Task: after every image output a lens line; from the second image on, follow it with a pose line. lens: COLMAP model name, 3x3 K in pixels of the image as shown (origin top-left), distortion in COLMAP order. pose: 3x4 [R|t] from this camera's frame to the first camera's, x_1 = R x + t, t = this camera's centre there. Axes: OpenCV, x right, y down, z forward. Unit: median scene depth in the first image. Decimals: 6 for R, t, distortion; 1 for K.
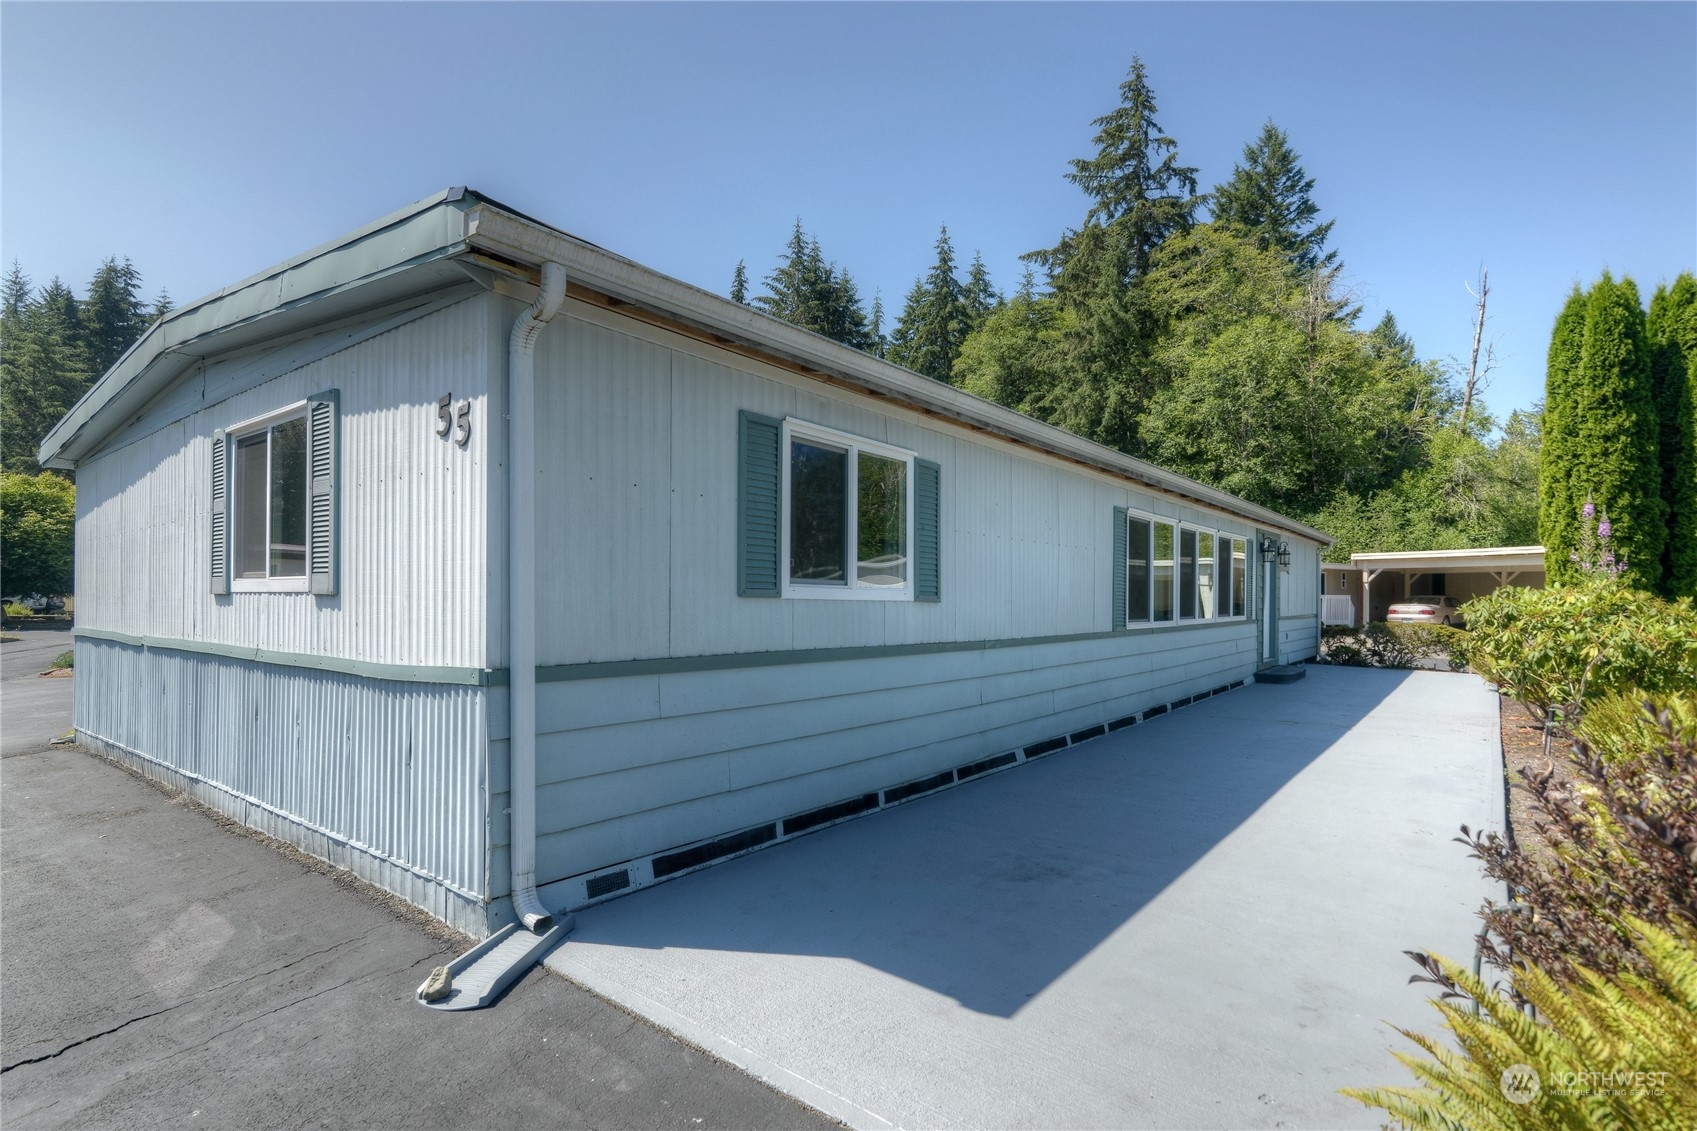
lens RADIAL K [[789.9, 0, 868.4], [0, 789.9, 595.8], [0, 0, 1]] dist [-0.002993, 0.000563]
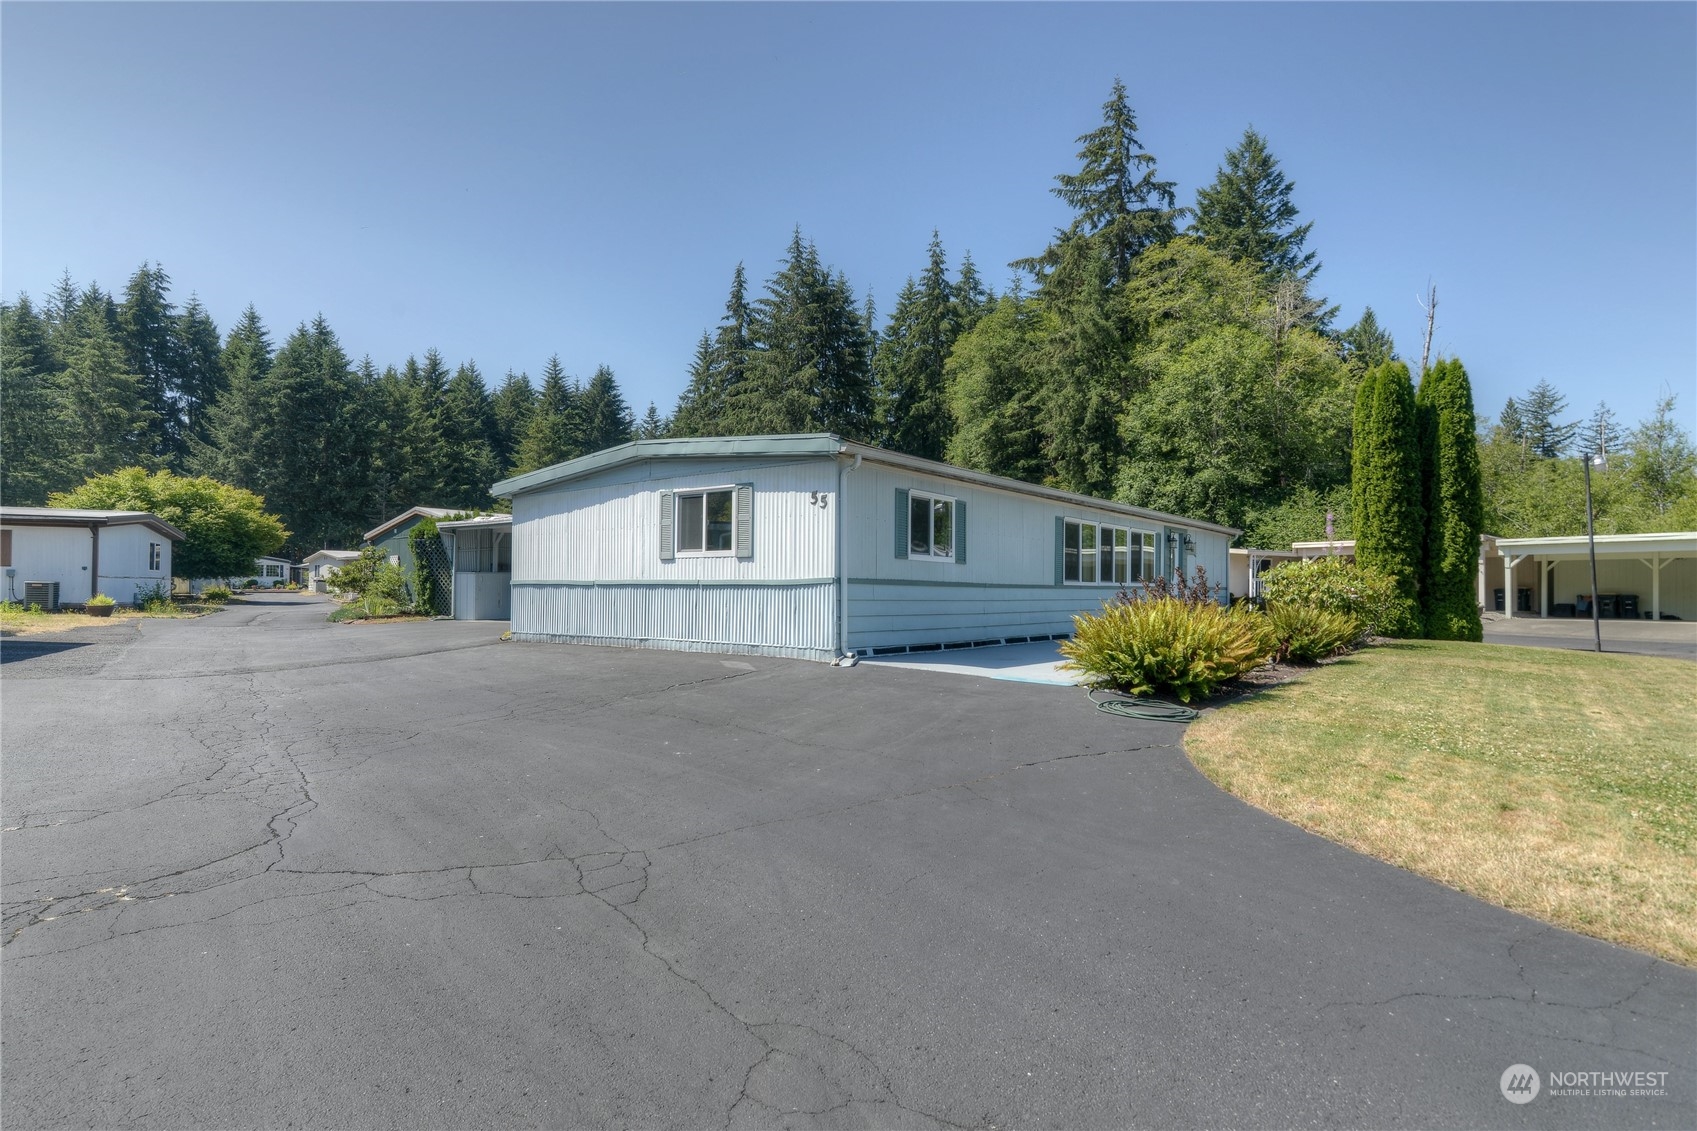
lens RADIAL K [[789.9, 0, 838.3], [0, 789.9, 583.5], [0, 0, 1]] dist [-0.002993, 0.000563]
pose [[0.999722, 0.001328, -0.023561, -0.018877], [-0.001382, 0.999996, -0.002271, 0.005910], [0.023558, 0.002303, 0.999720, -0.106933]]
